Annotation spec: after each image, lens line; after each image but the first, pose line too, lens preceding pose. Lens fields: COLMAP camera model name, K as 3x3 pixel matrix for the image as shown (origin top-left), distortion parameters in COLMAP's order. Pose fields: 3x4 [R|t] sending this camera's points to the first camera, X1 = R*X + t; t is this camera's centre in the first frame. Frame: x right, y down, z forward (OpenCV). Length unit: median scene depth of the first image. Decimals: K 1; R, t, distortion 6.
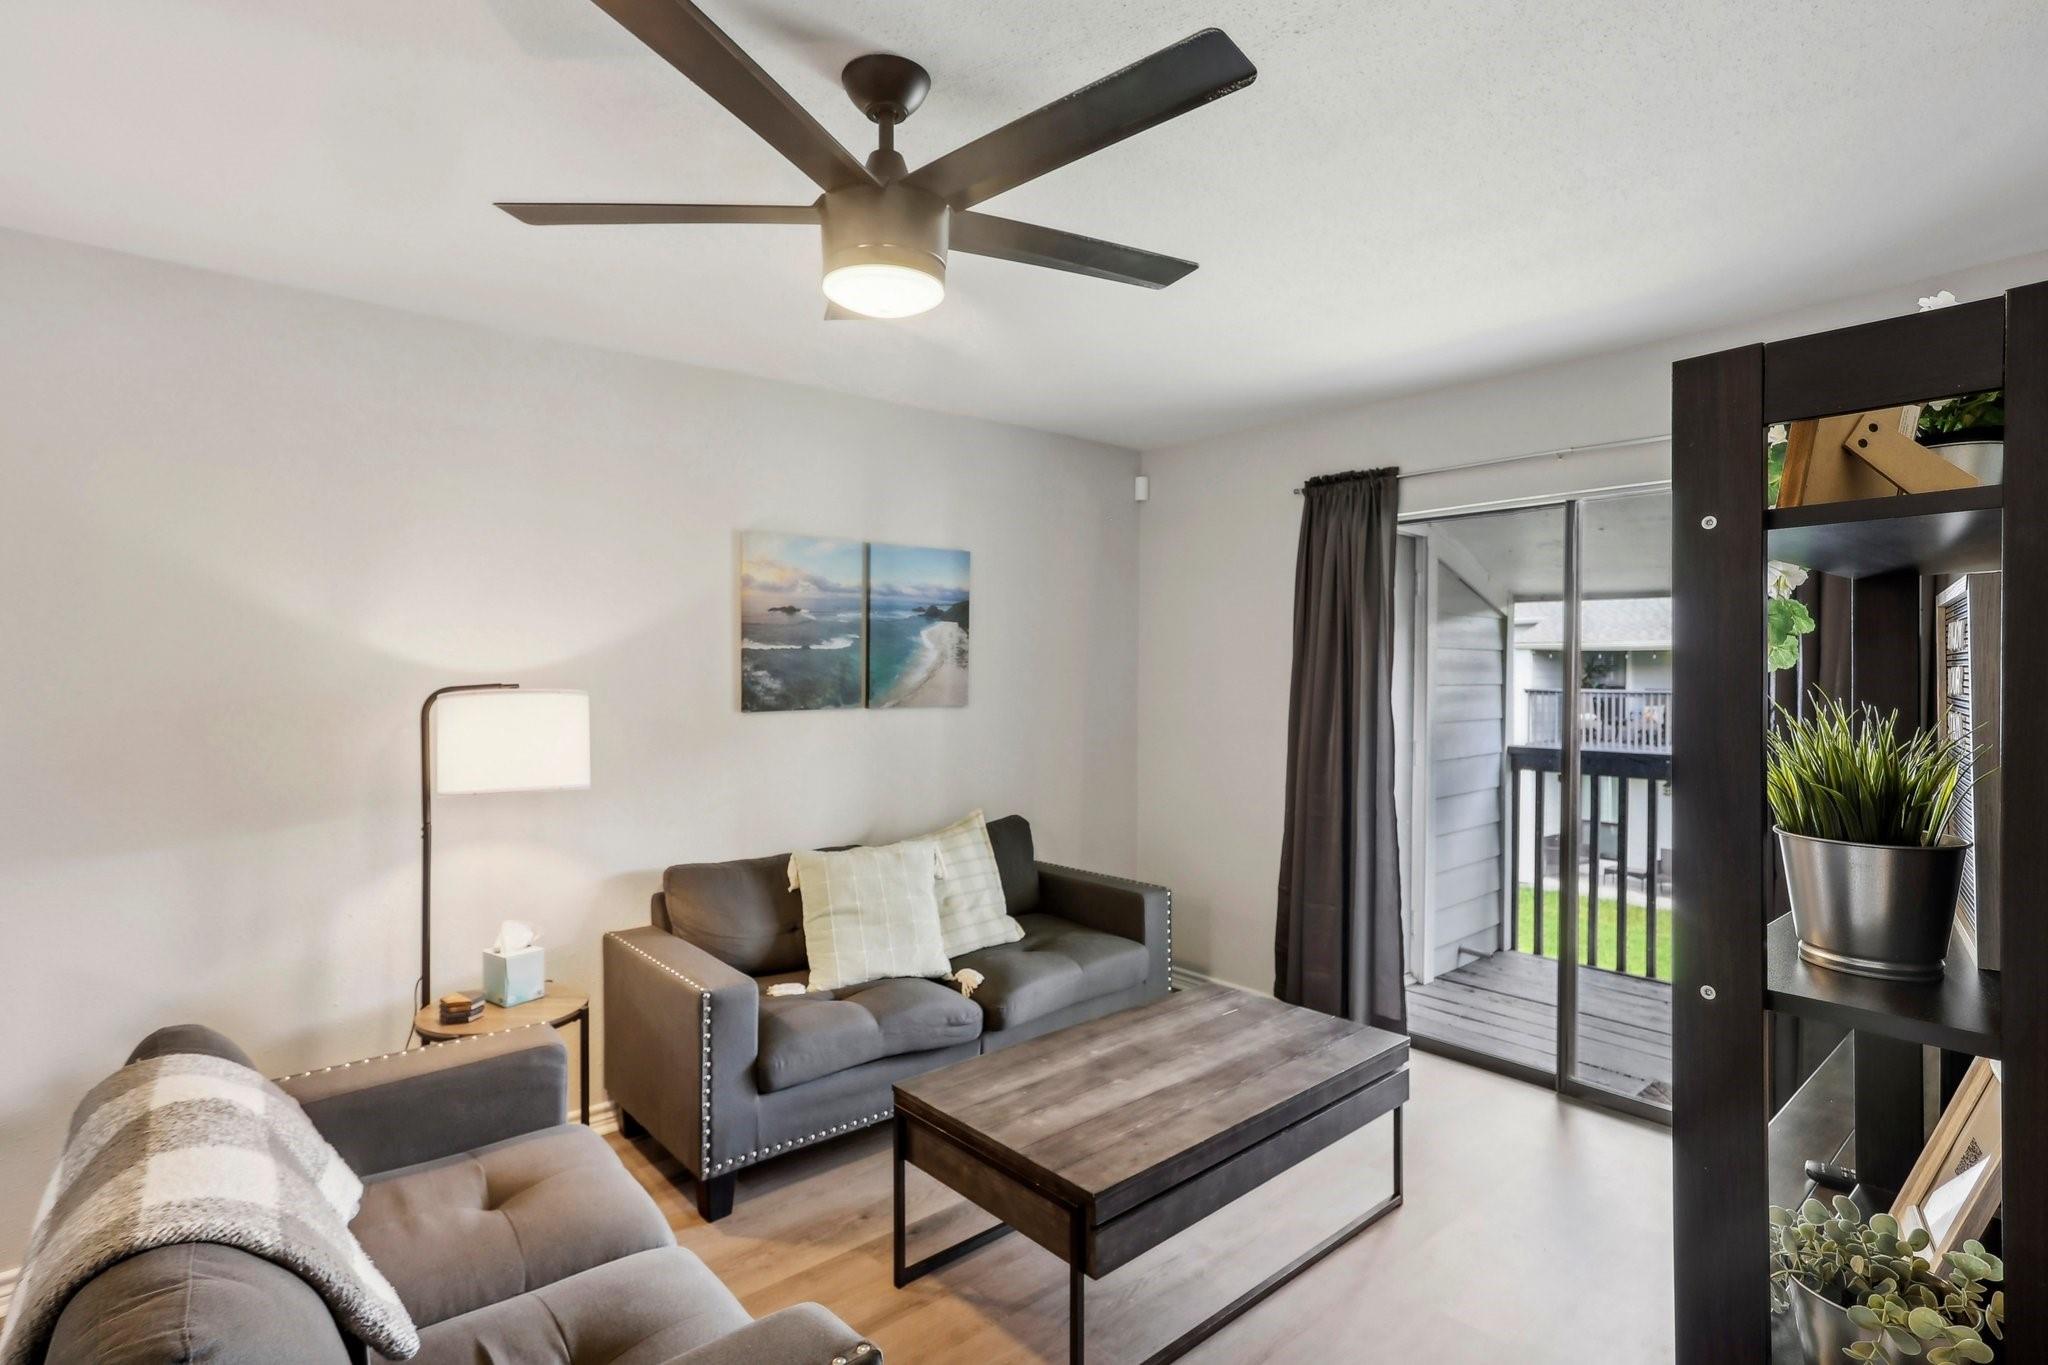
lens RADIAL K [[1033.0, 0, 1024.0], [0, 1033.0, 682.5], [0, 0, 1]] dist [-0.003918, -0.000235]
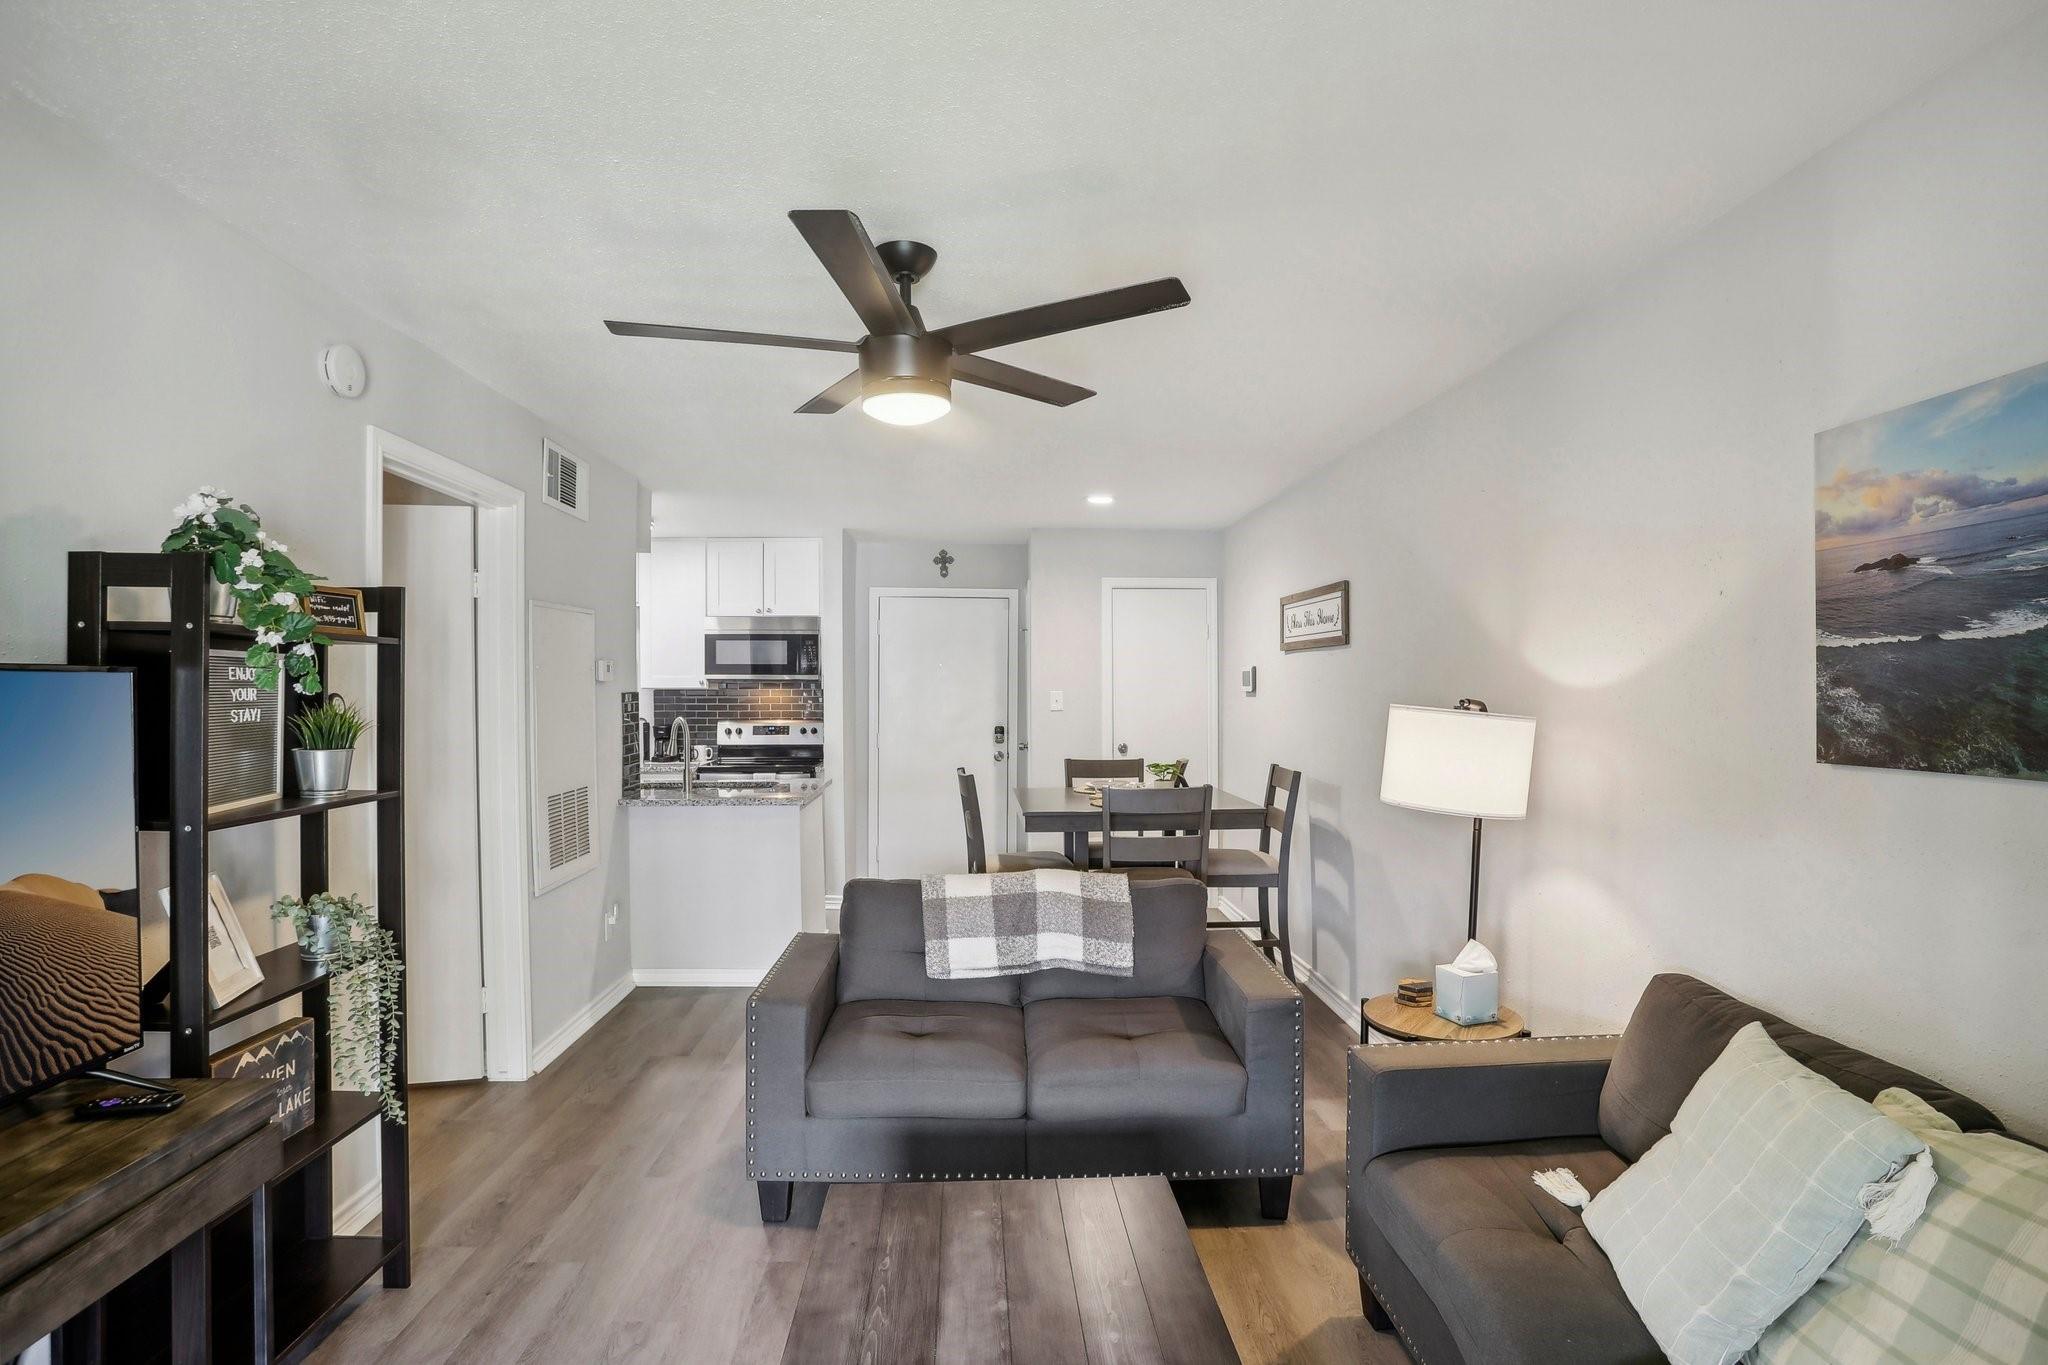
lens RADIAL K [[1024.6, 0, 1025.0], [0, 1024.6, 707.1], [0, 0, 1]] dist [-0.056665, 0.024632]
pose [[-0.631138, 0.018161, -0.775458, 0.387631], [-0.010323, 0.999441, 0.031808, -0.012469], [0.775602, 0.028080, -0.630597, 0.947166]]
